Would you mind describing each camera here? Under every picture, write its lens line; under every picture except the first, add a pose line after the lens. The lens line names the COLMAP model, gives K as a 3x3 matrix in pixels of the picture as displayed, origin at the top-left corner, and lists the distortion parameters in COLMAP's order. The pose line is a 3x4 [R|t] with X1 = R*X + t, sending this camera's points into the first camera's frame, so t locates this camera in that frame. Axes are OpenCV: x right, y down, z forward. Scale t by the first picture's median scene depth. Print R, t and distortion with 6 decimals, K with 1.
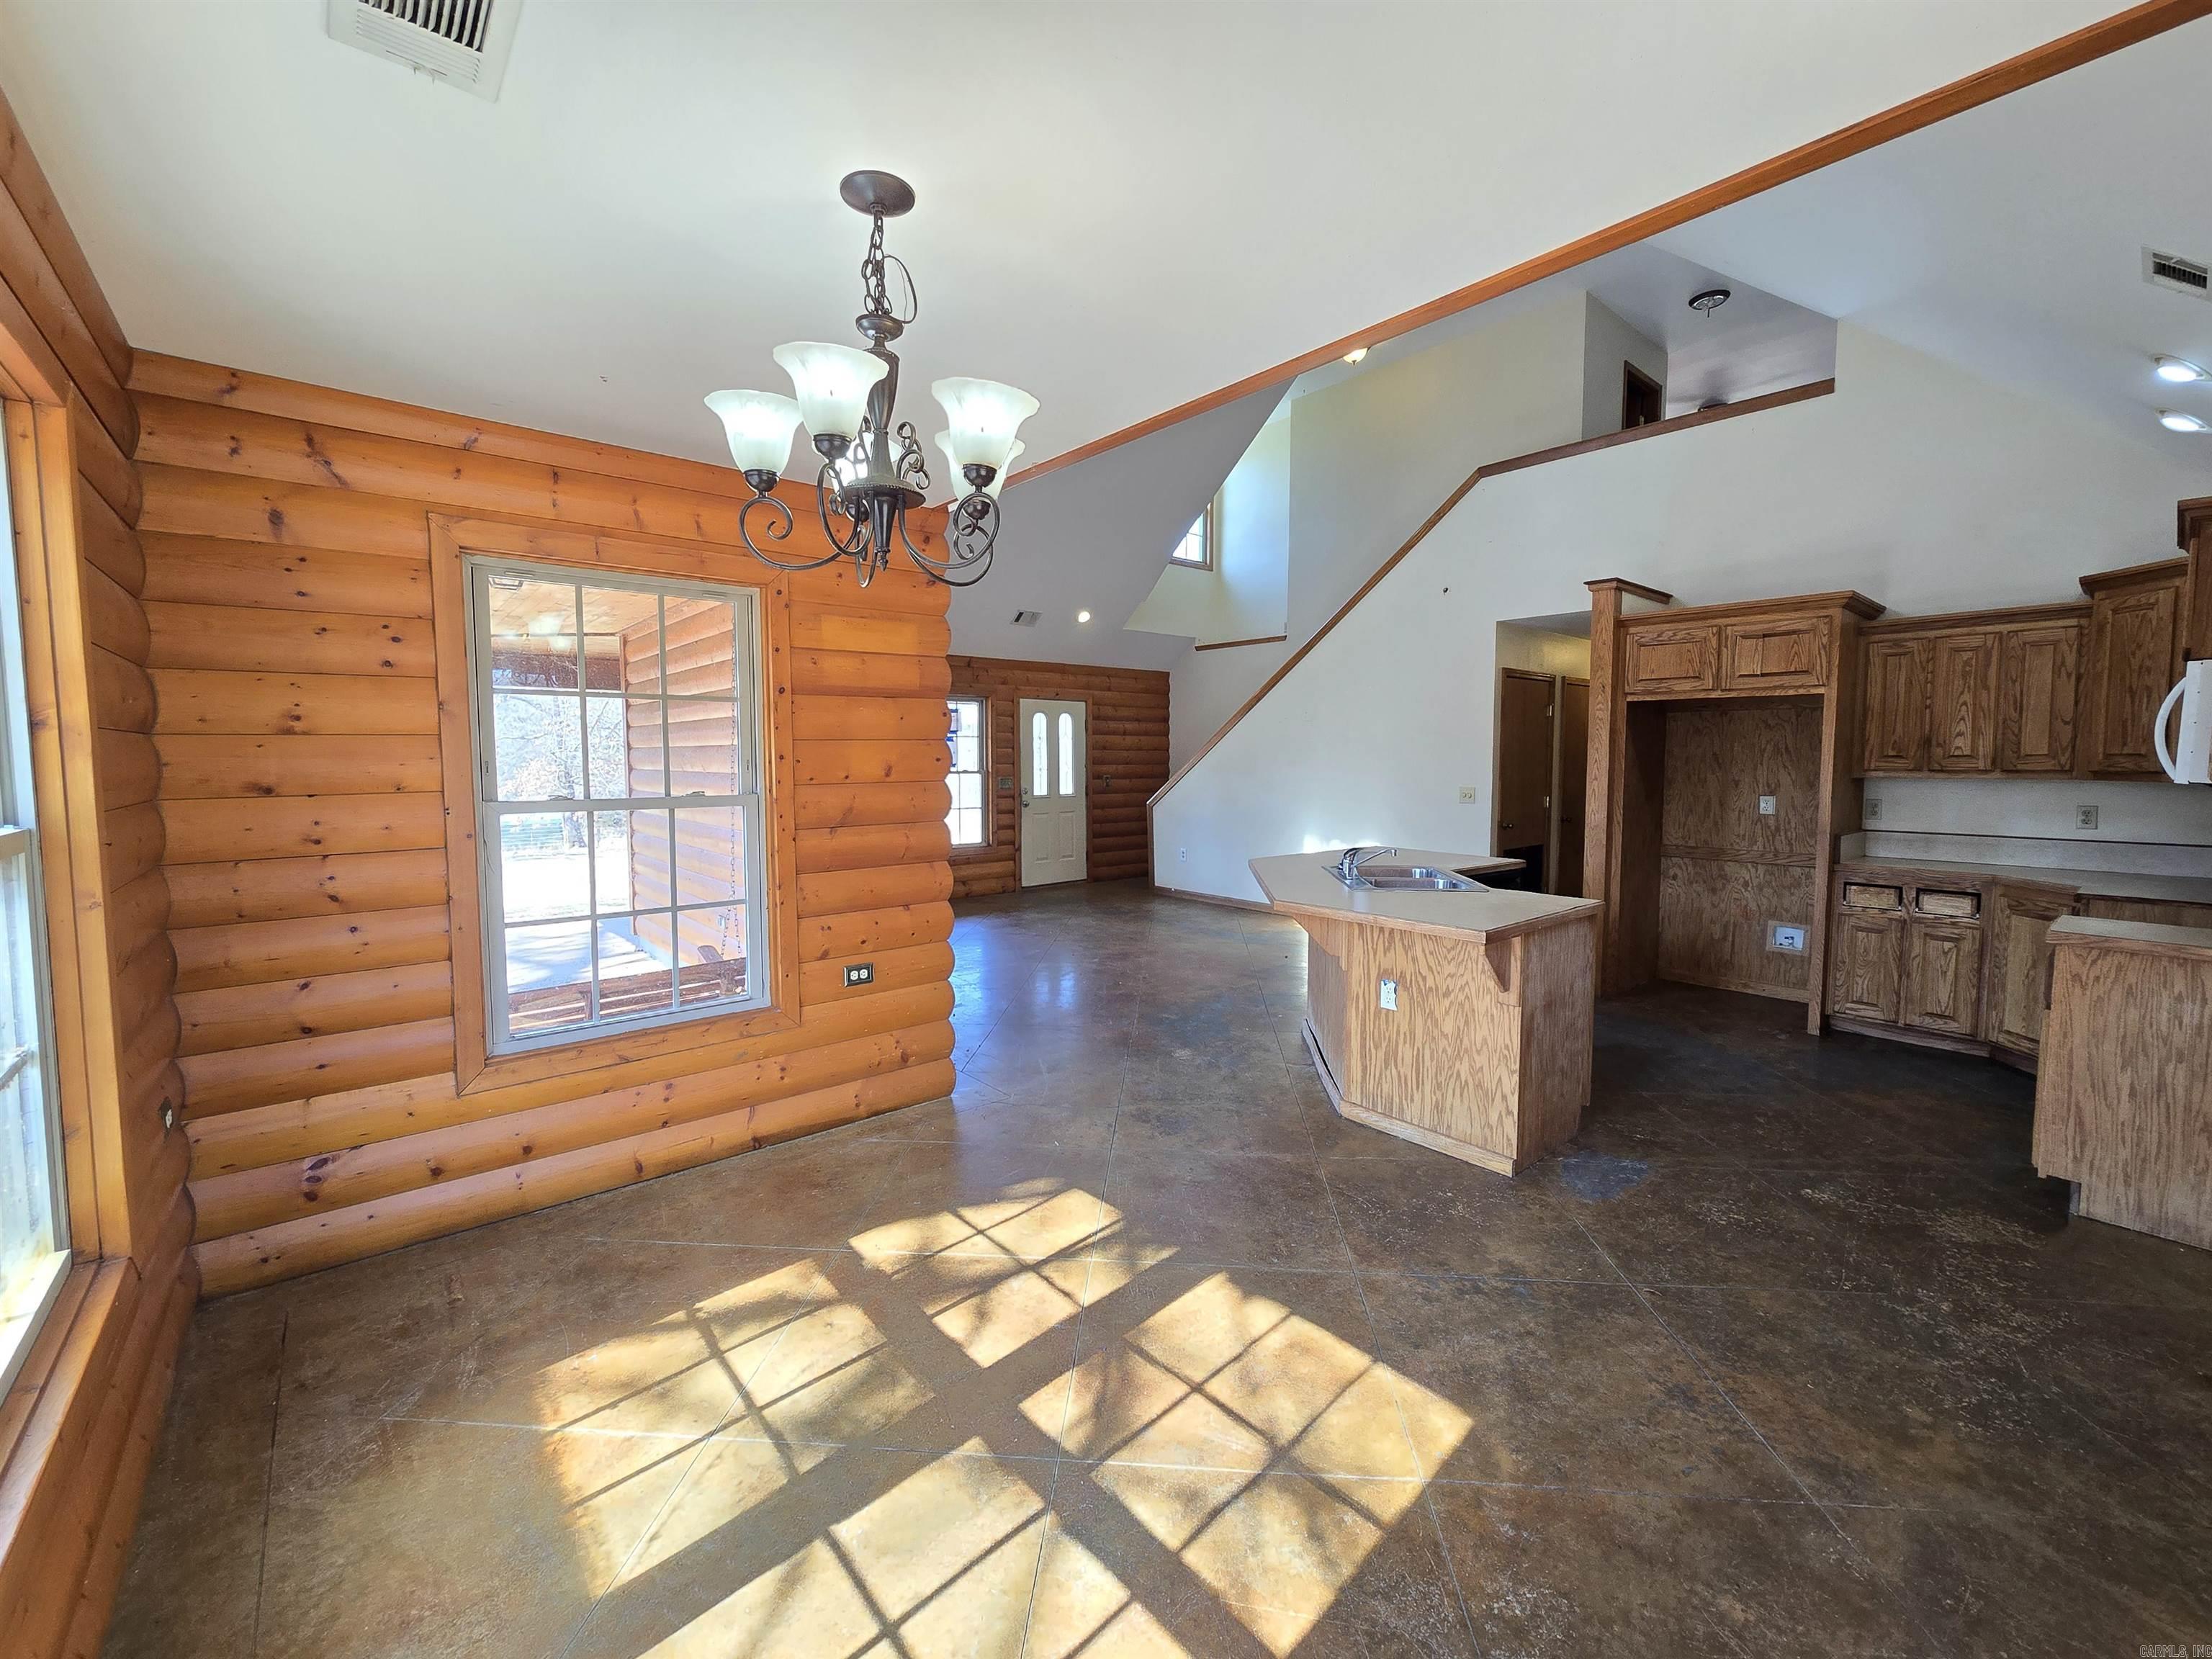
lens RADIAL K [[908.3, 0, 1114.5], [0, 908.3, 813.3], [0, 0, 1]] dist [-0.001661, 0.000629]
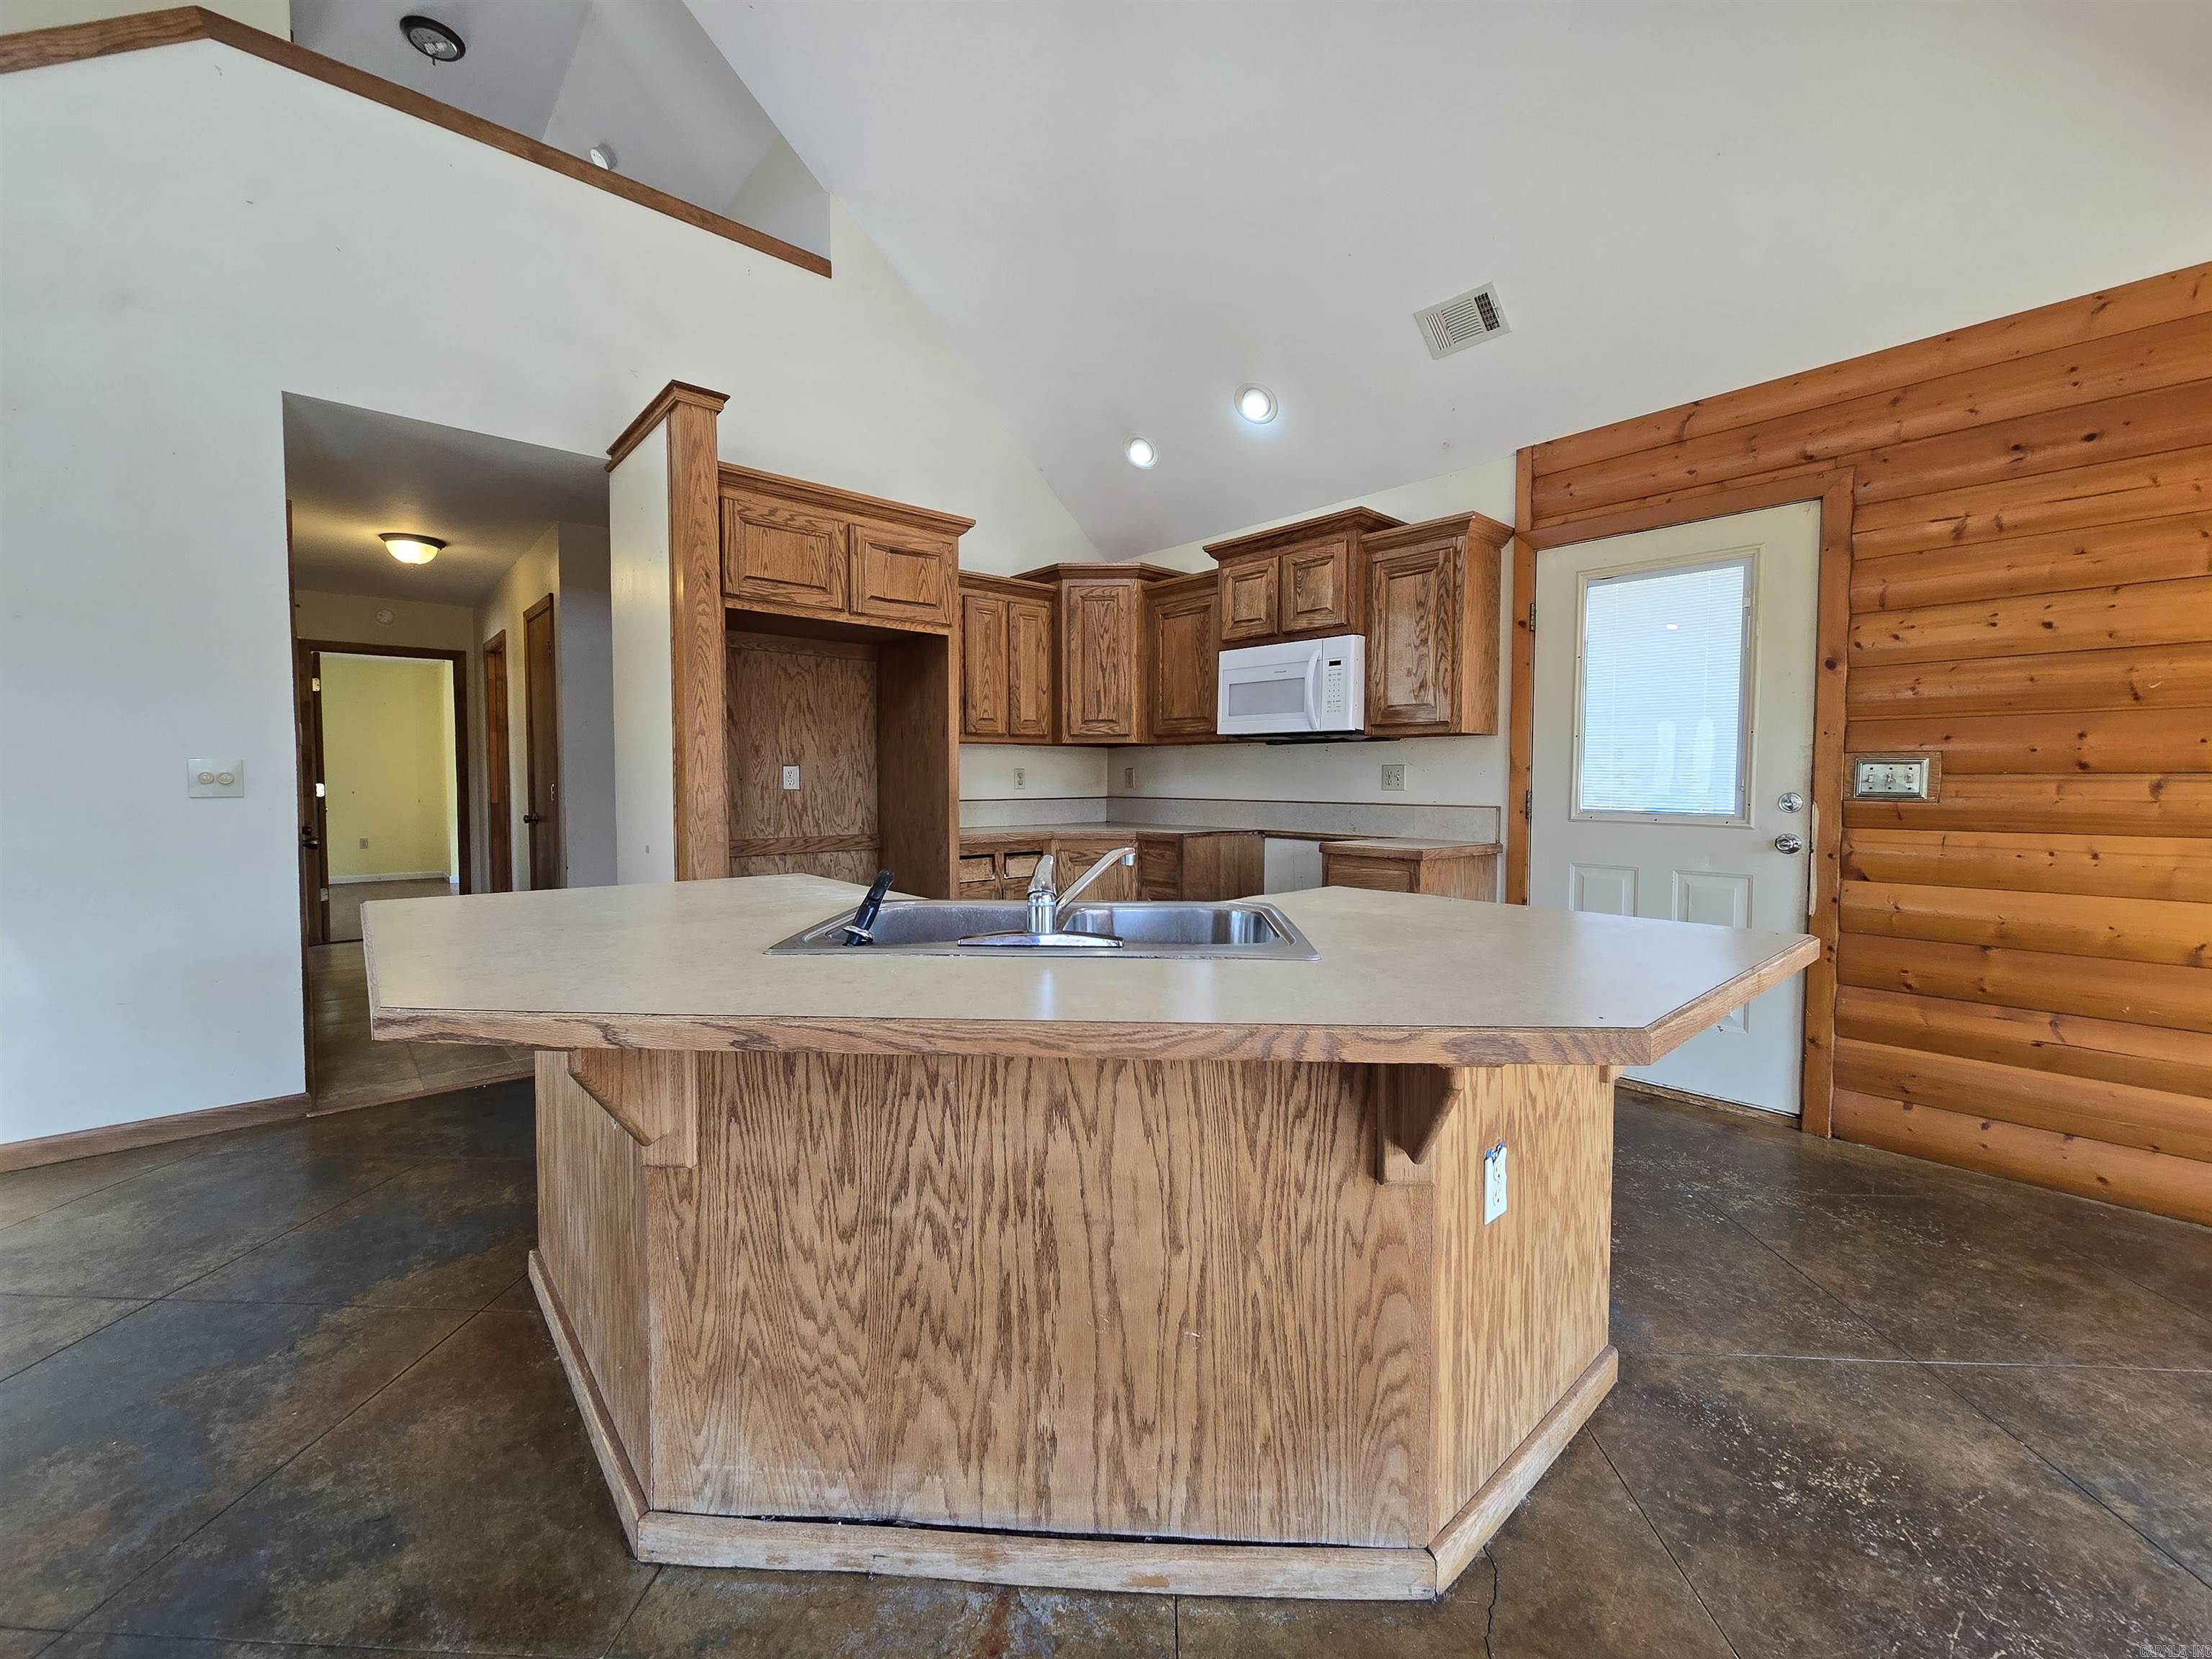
lens RADIAL K [[908.3, 0, 1098.5], [0, 908.3, 816.3], [0, 0, 1]] dist [-0.001661, 0.000629]
pose [[-0.016625, -0.042436, 0.998961, -0.107337], [0.062494, 0.997101, 0.043397, 0.011744], [-0.997907, 0.063150, -0.013925, 1.409842]]
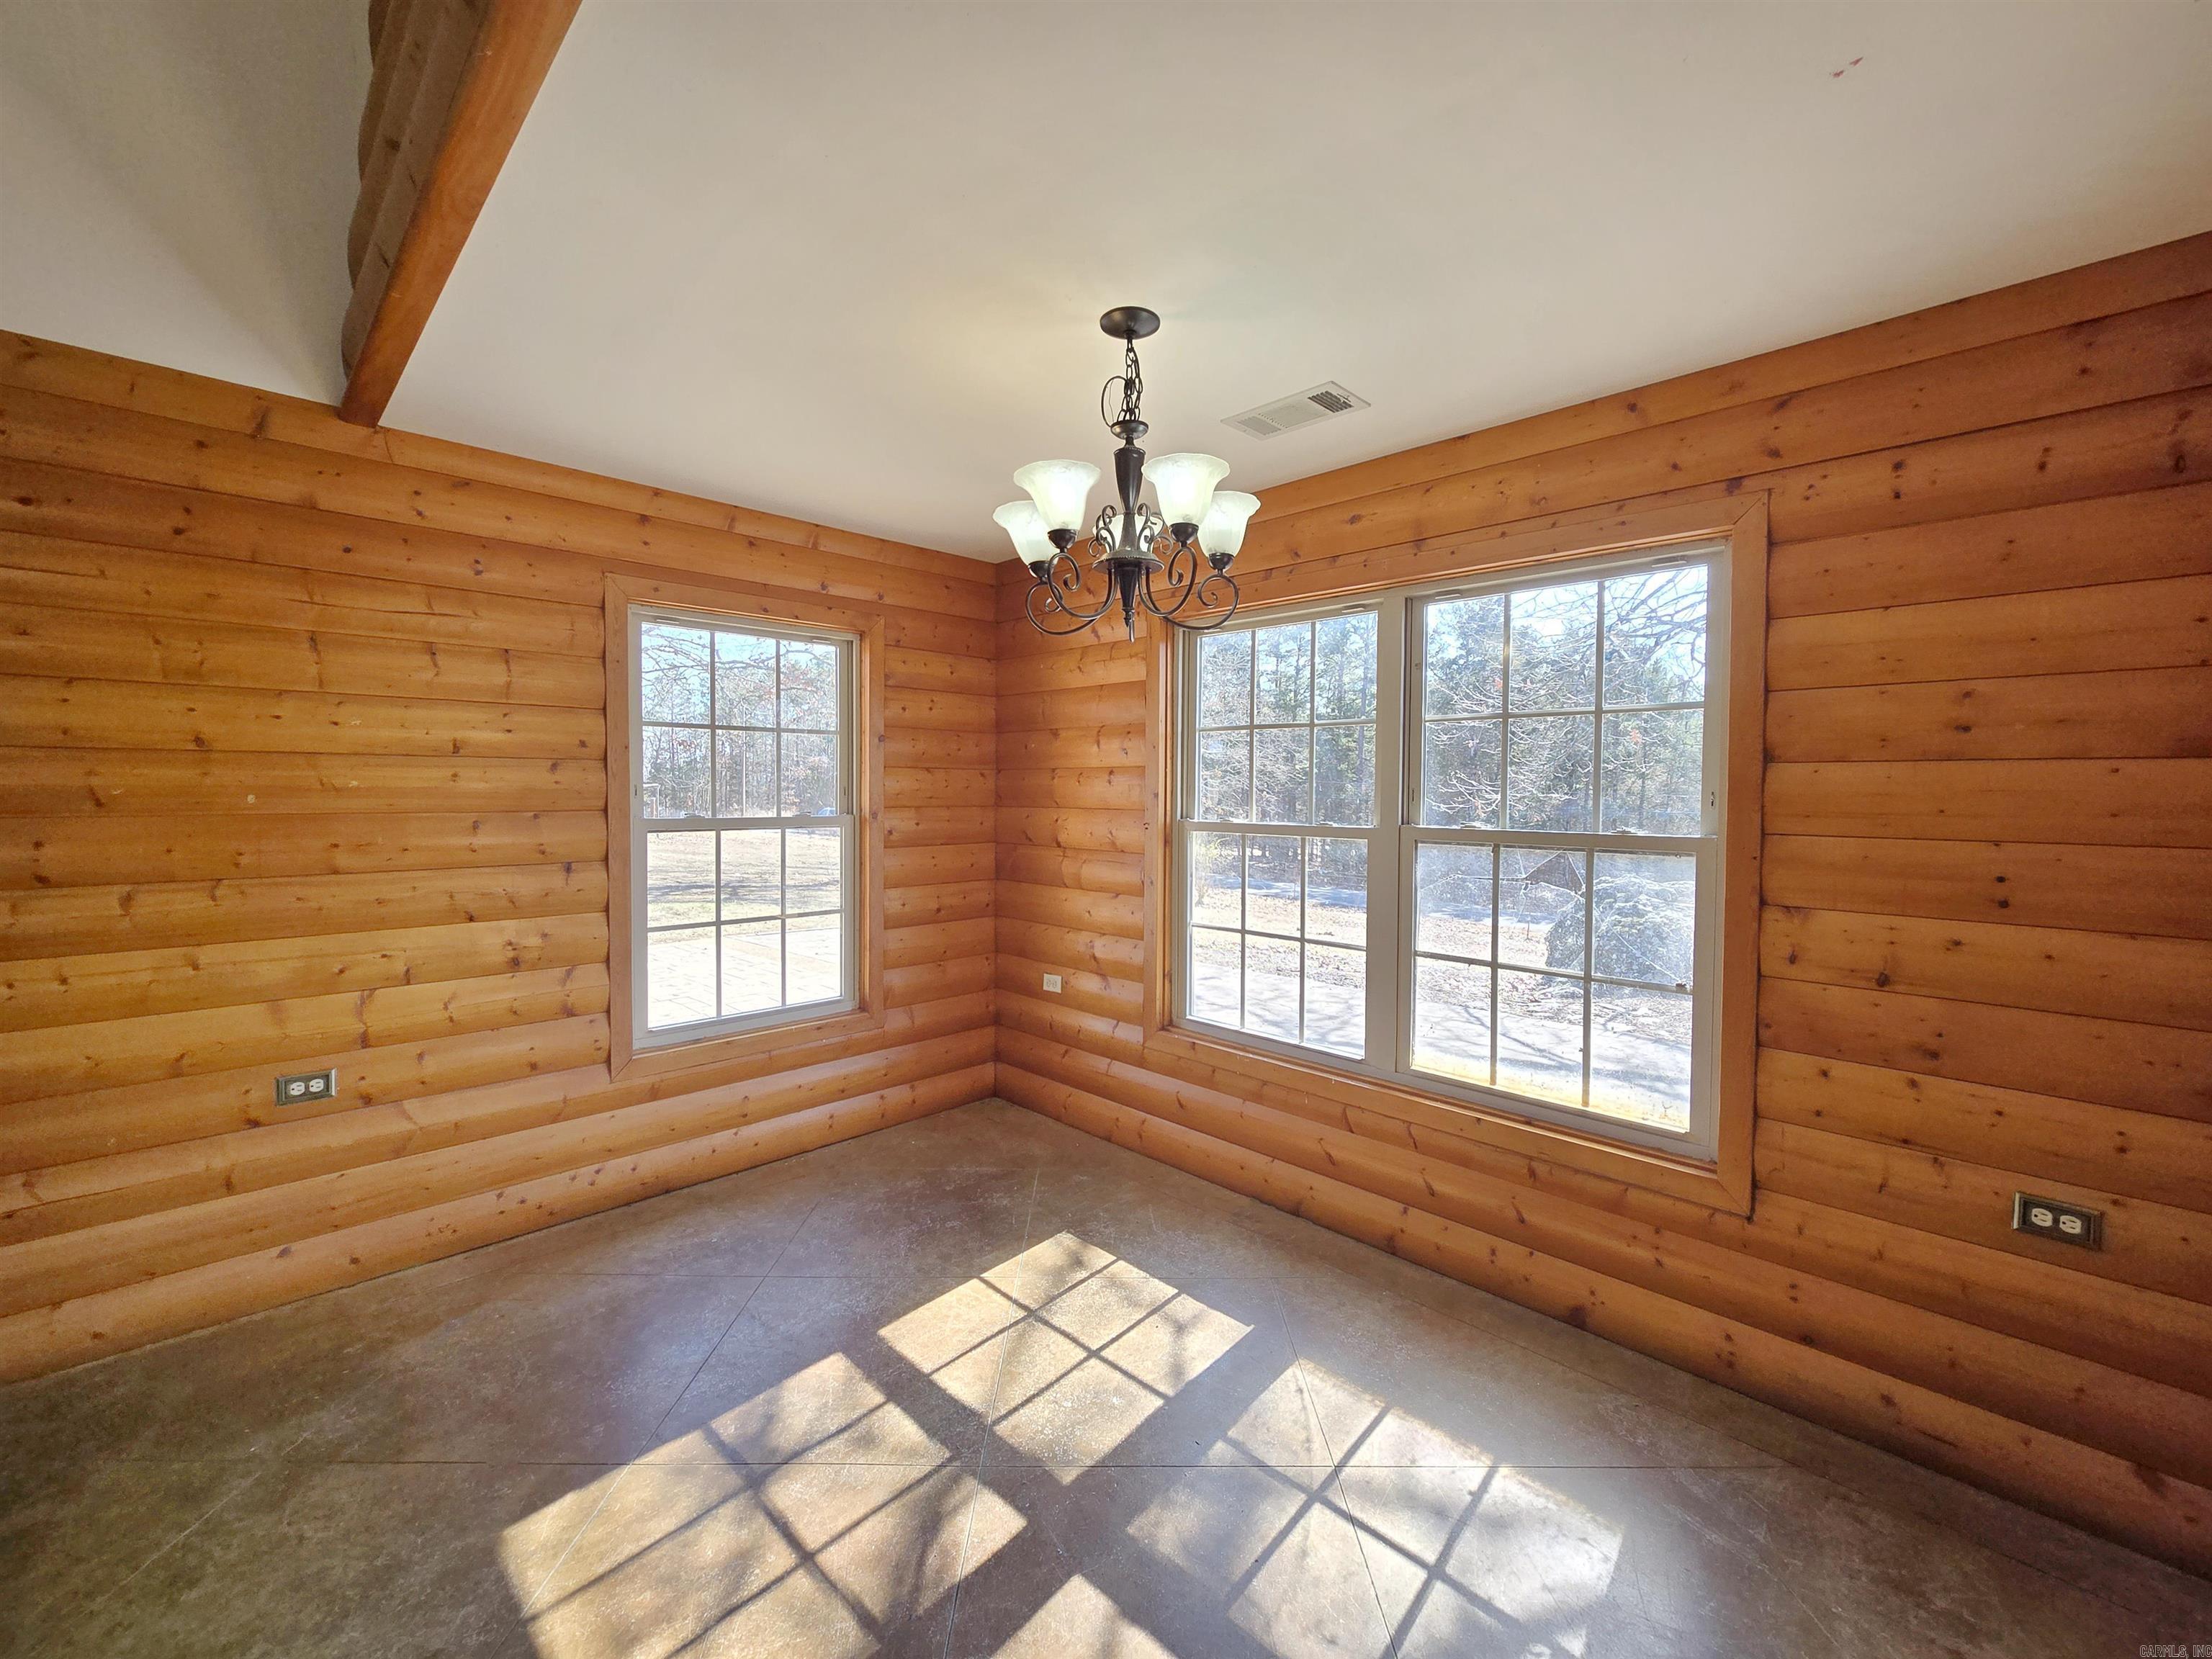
lens RADIAL K [[908.3, 0, 1118.9], [0, 908.3, 813.7], [0, 0, 1]] dist [-0.001661, 0.000629]
pose [[-0.996599, -0.006163, -0.082176, -0.083048], [-0.013459, 0.995983, 0.088525, -0.072341], [0.081300, 0.089330, -0.992678, 1.272865]]
